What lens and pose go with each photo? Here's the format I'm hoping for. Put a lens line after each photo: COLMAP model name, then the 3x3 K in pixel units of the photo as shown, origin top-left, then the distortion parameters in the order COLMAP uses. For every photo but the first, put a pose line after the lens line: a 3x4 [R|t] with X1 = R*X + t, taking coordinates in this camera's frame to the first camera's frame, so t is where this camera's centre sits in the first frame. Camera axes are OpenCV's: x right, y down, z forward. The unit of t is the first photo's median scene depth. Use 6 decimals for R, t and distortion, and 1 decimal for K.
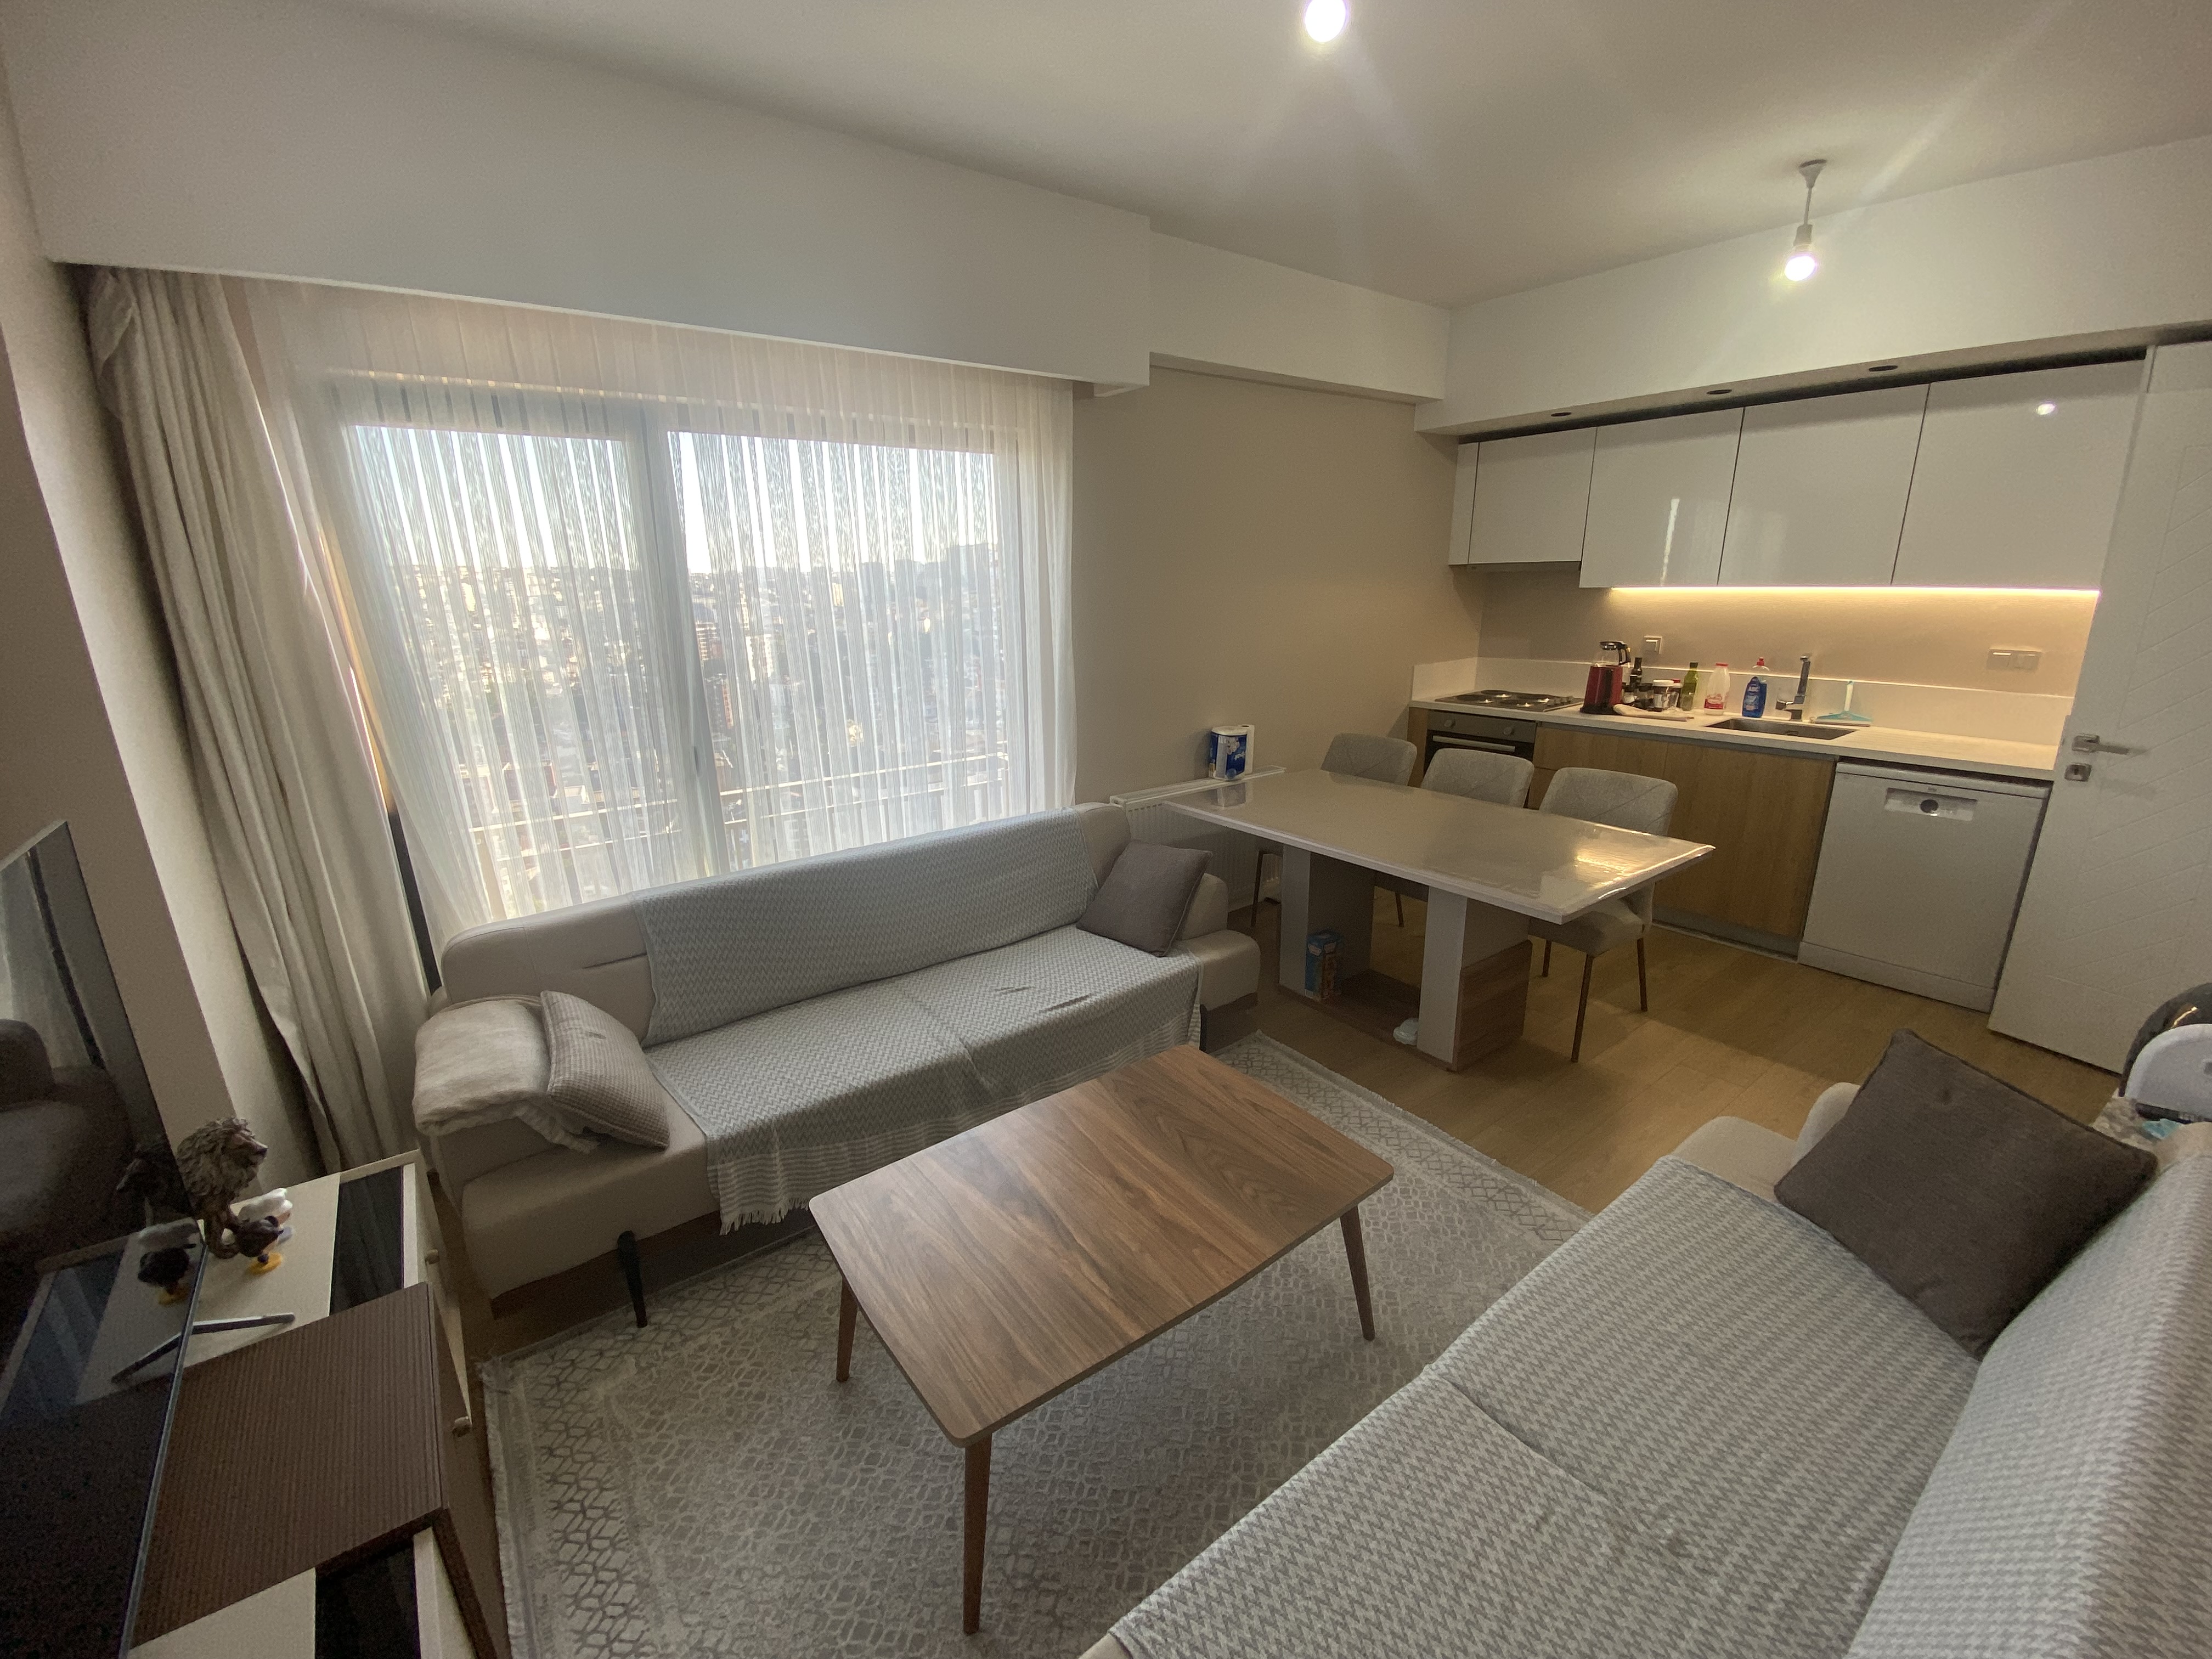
lens RADIAL K [[895.1, 0, 1085.4], [0, 895.1, 827.6], [0, 0, 1]] dist [0.001152, -0.007563]
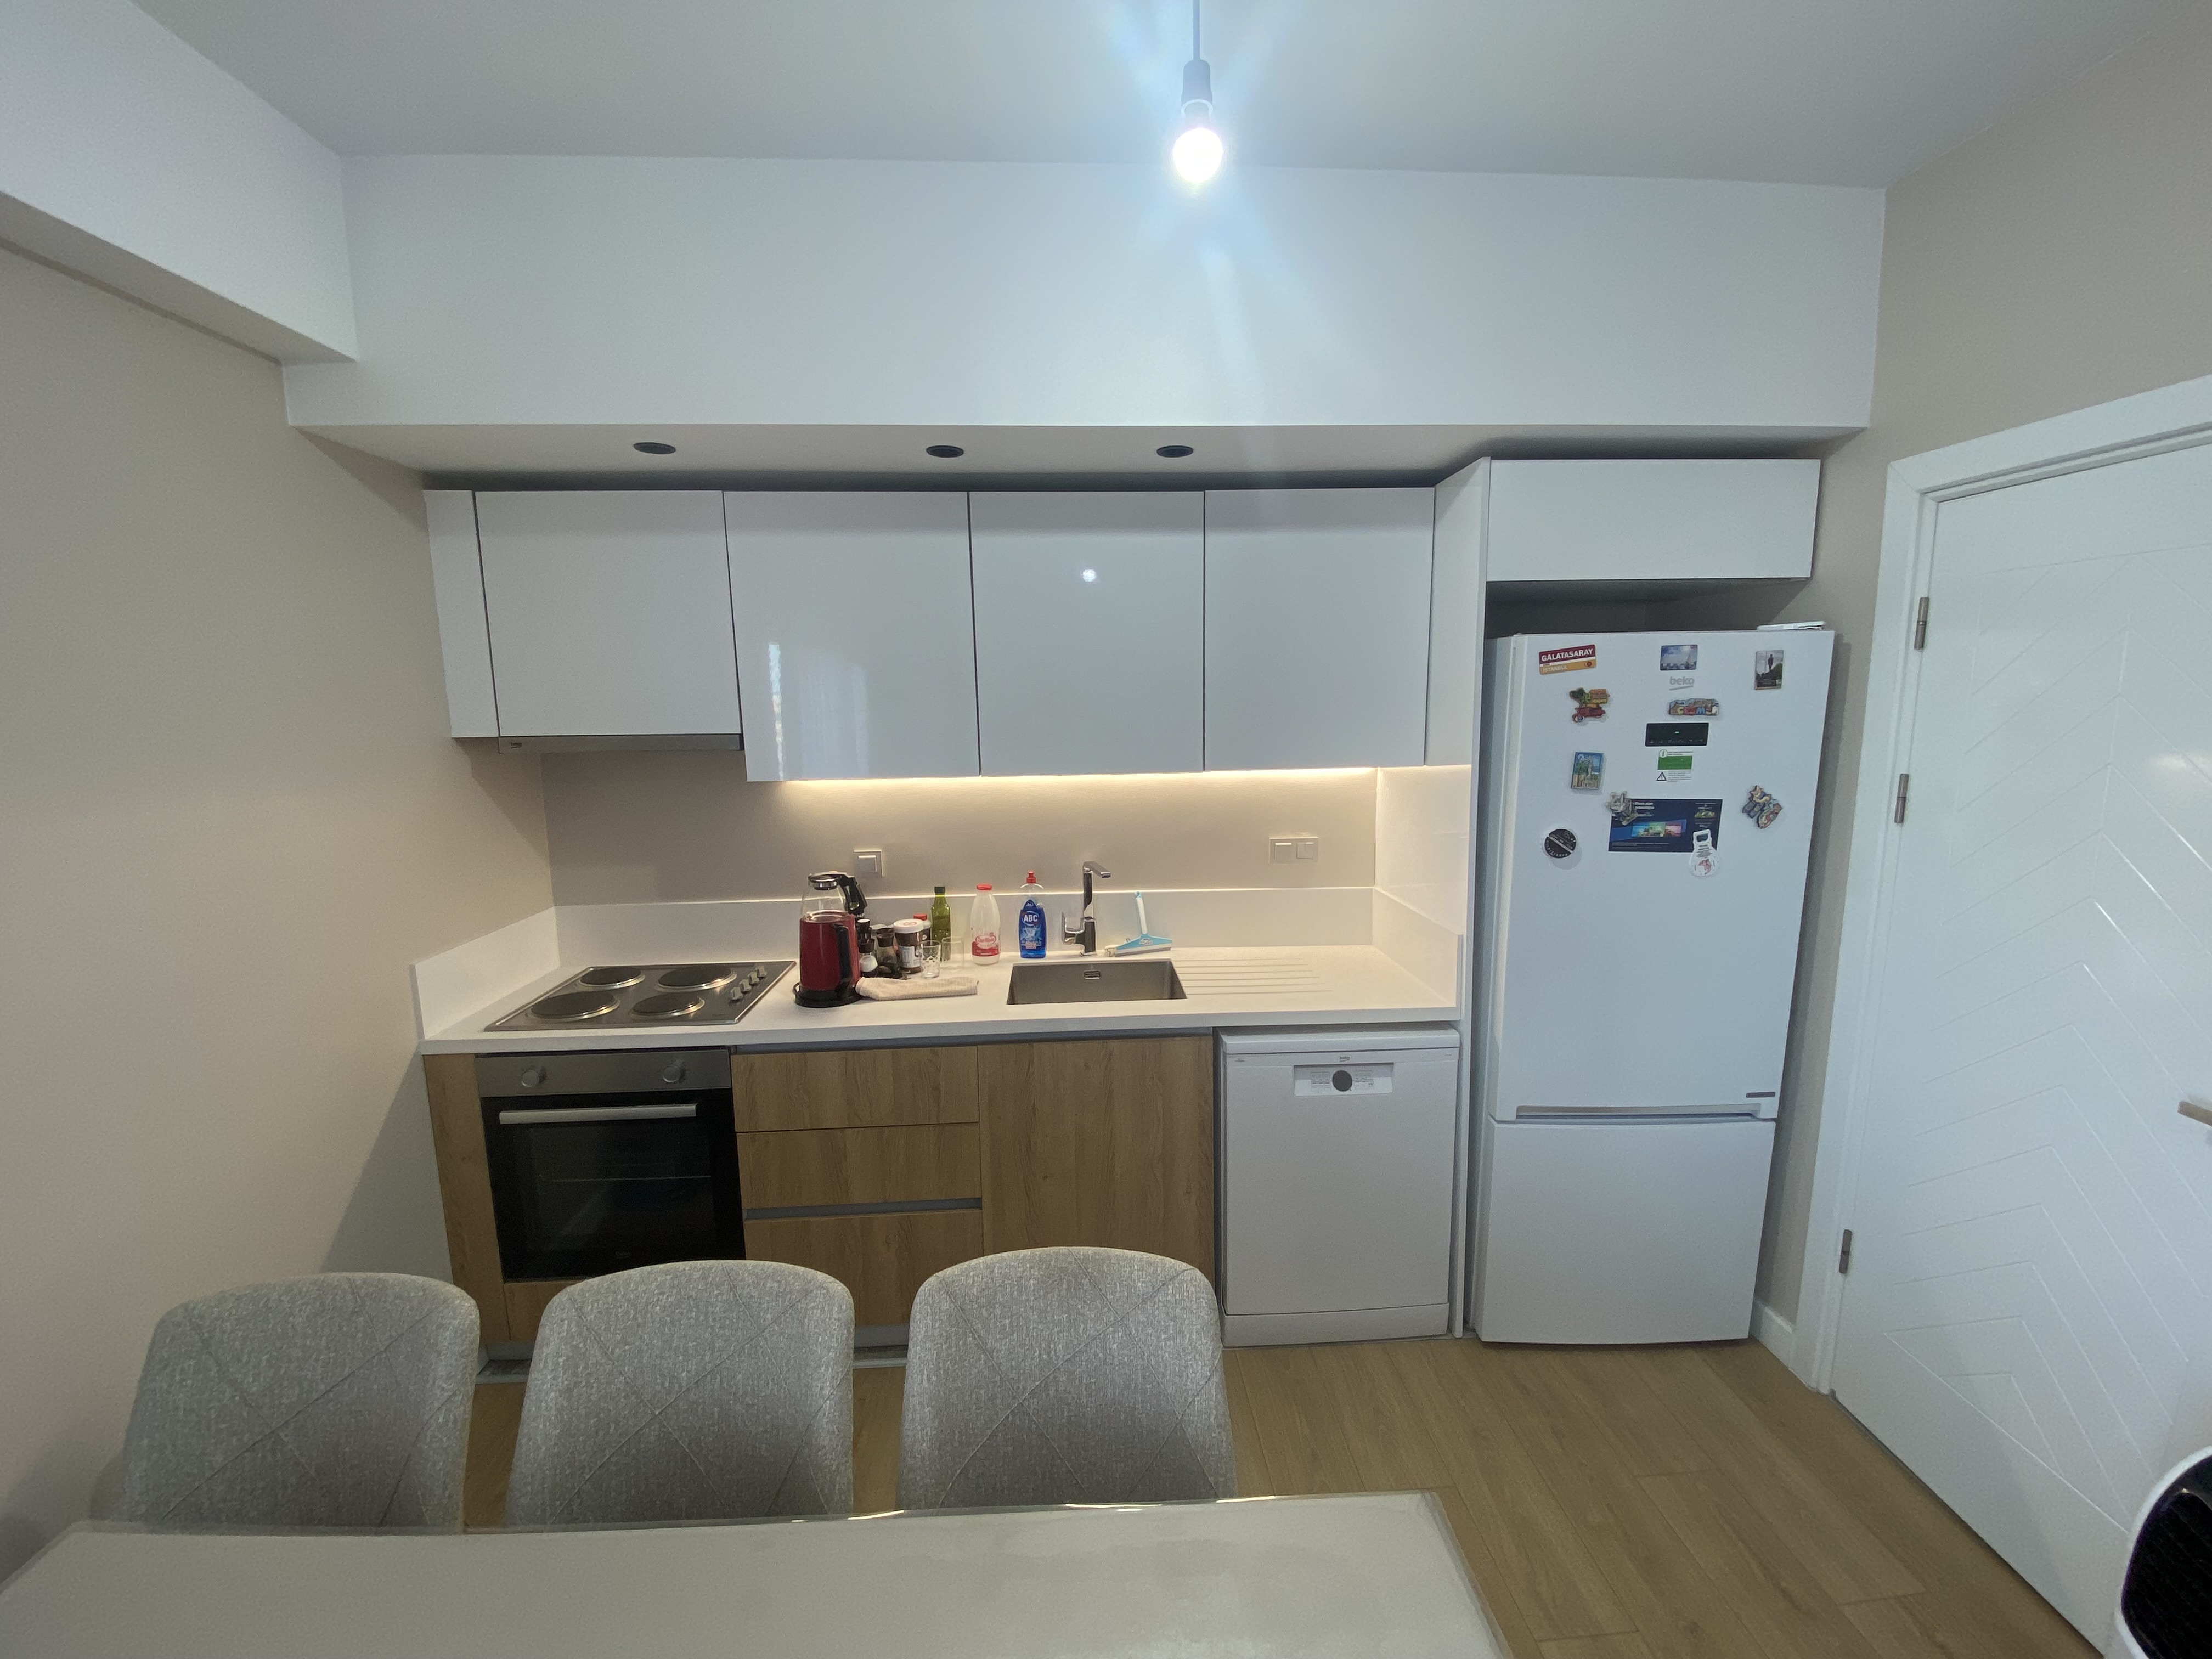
lens RADIAL K [[895.1, 0, 1137.2], [0, 895.1, 846.8], [0, 0, 1]] dist [0.001152, -0.007563]
pose [[0.525672, -0.116148, 0.842721, 0.452177], [0.231774, 0.972713, -0.010512, -0.351407], [-0.818504, 0.200847, 0.538248, 1.093721]]
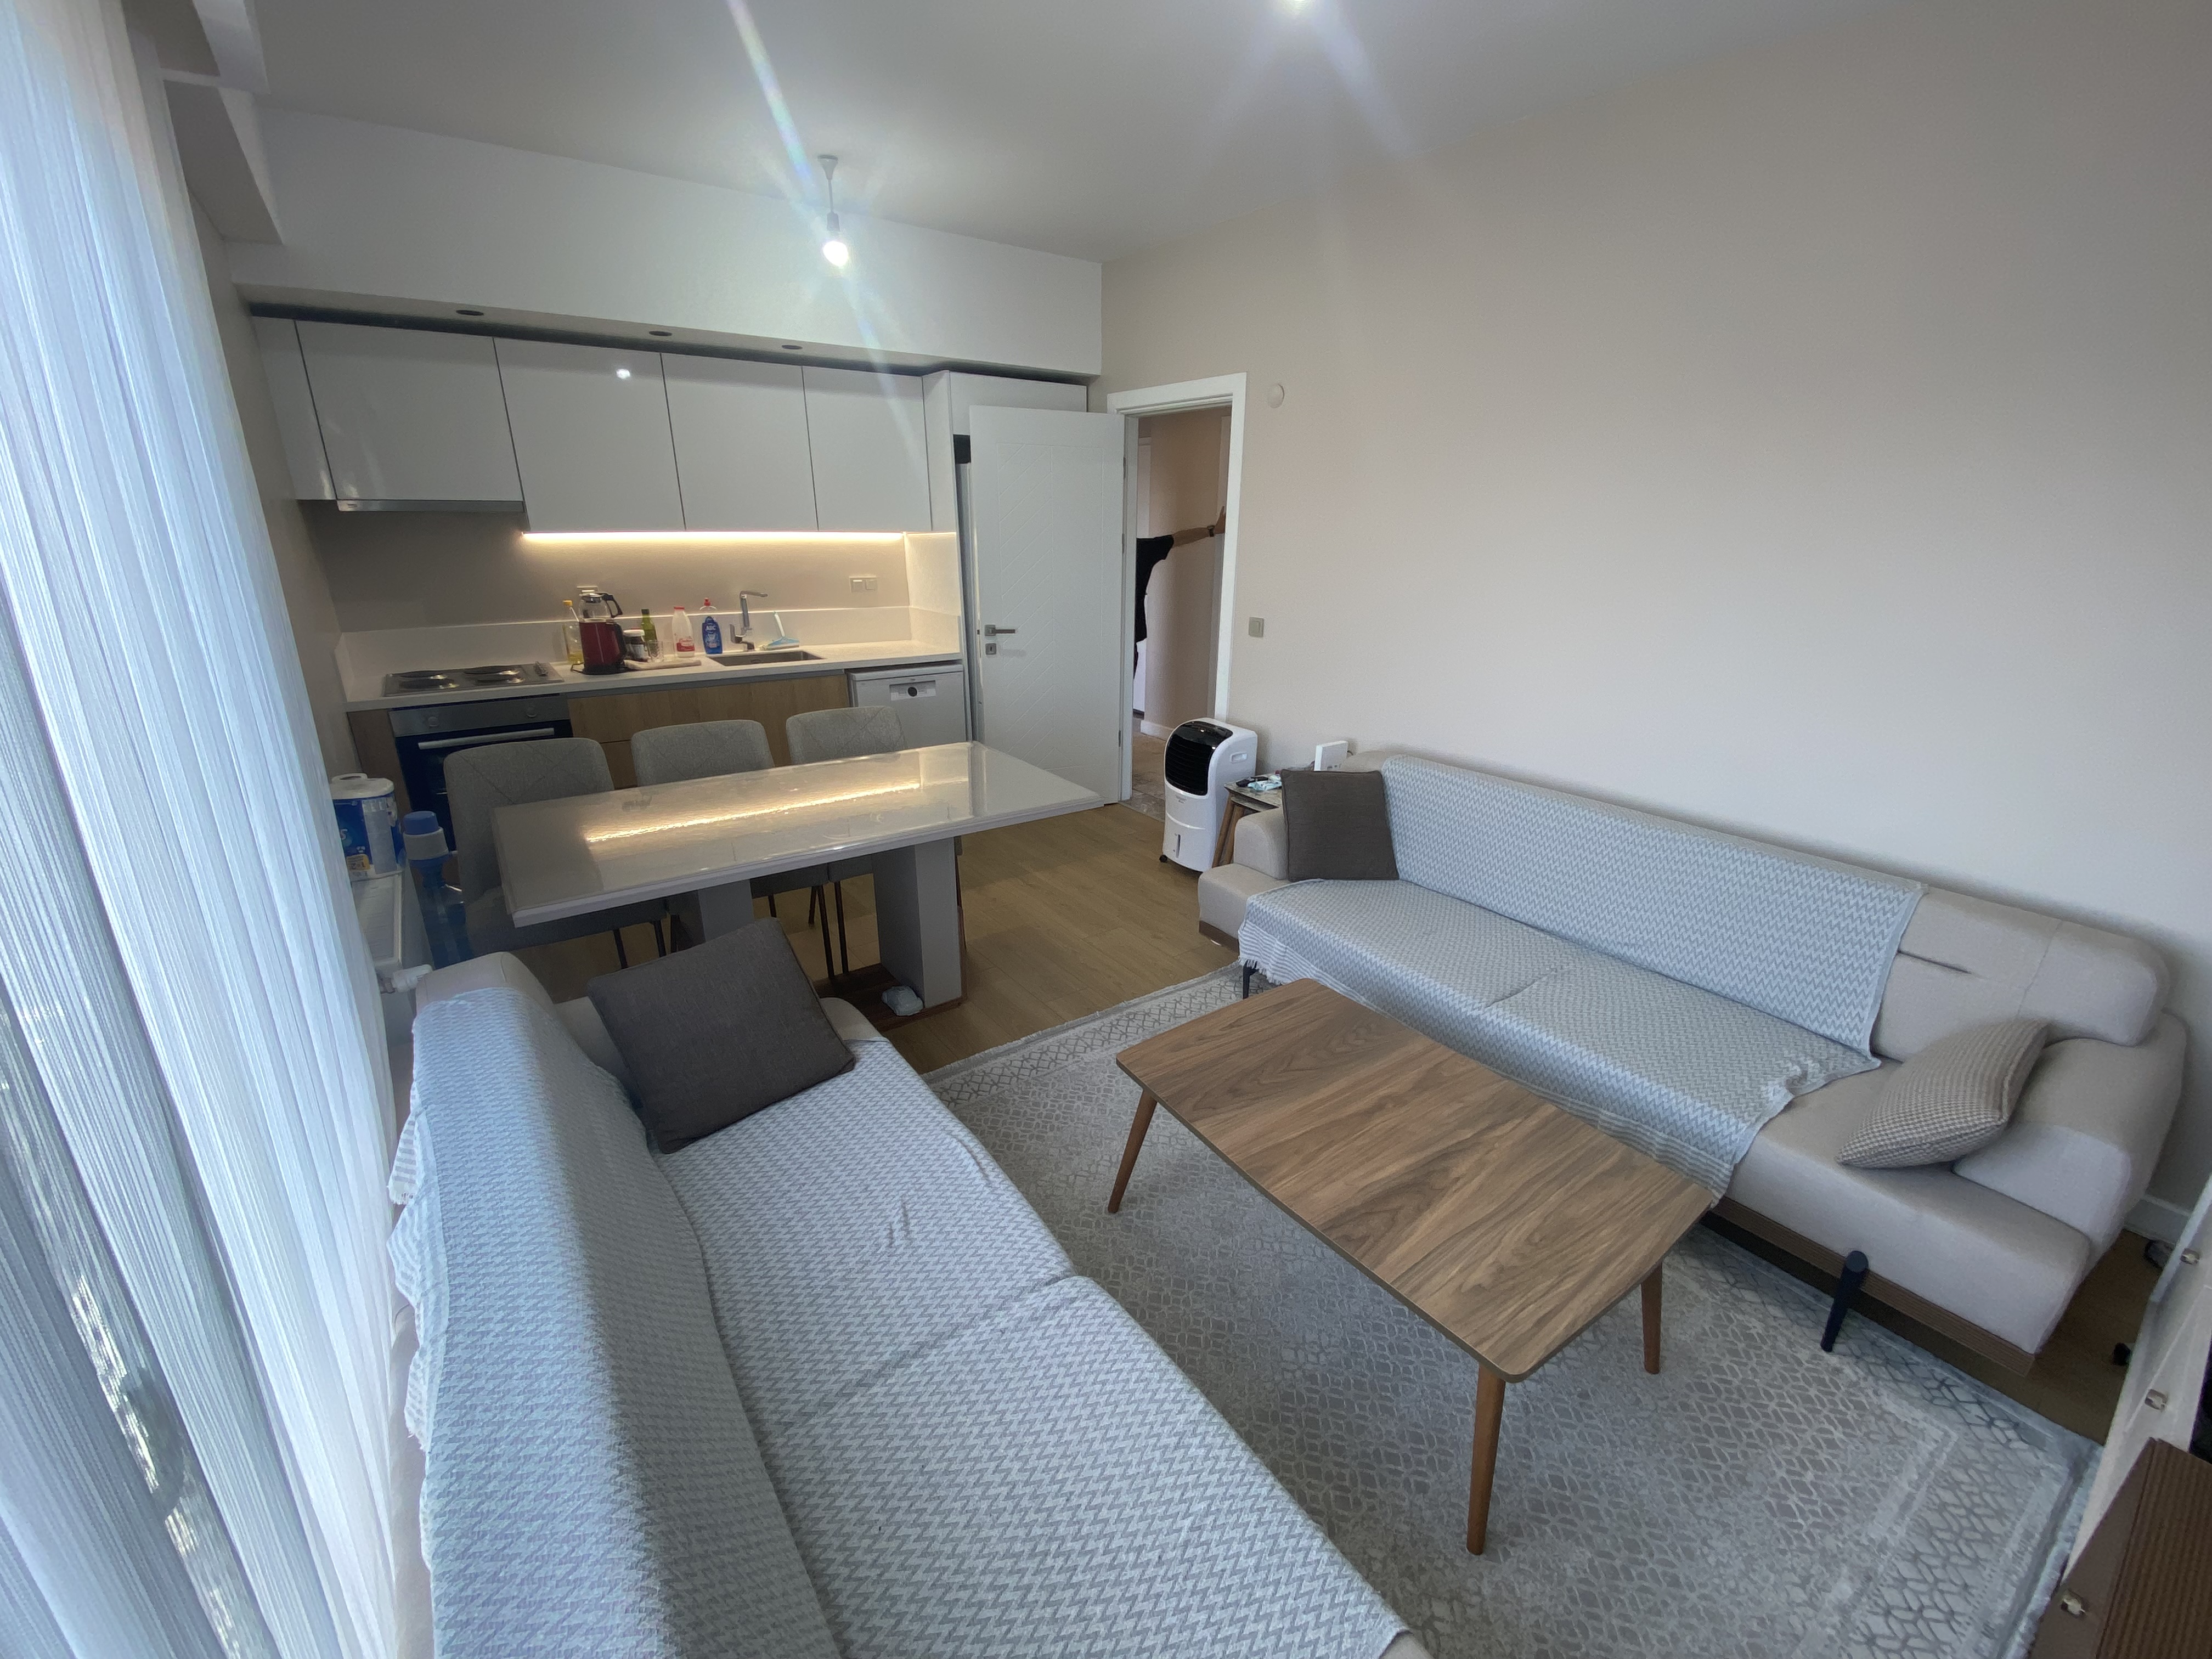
lens RADIAL K [[895.1, 0, 1114.4], [0, 895.1, 849.9], [0, 0, 1]] dist [0.001152, -0.007563]
pose [[0.013921, -0.332313, 0.943066, -0.715220], [0.256584, 0.912764, 0.317848, -0.249175], [-0.966422, 0.237551, 0.097973, 0.927357]]
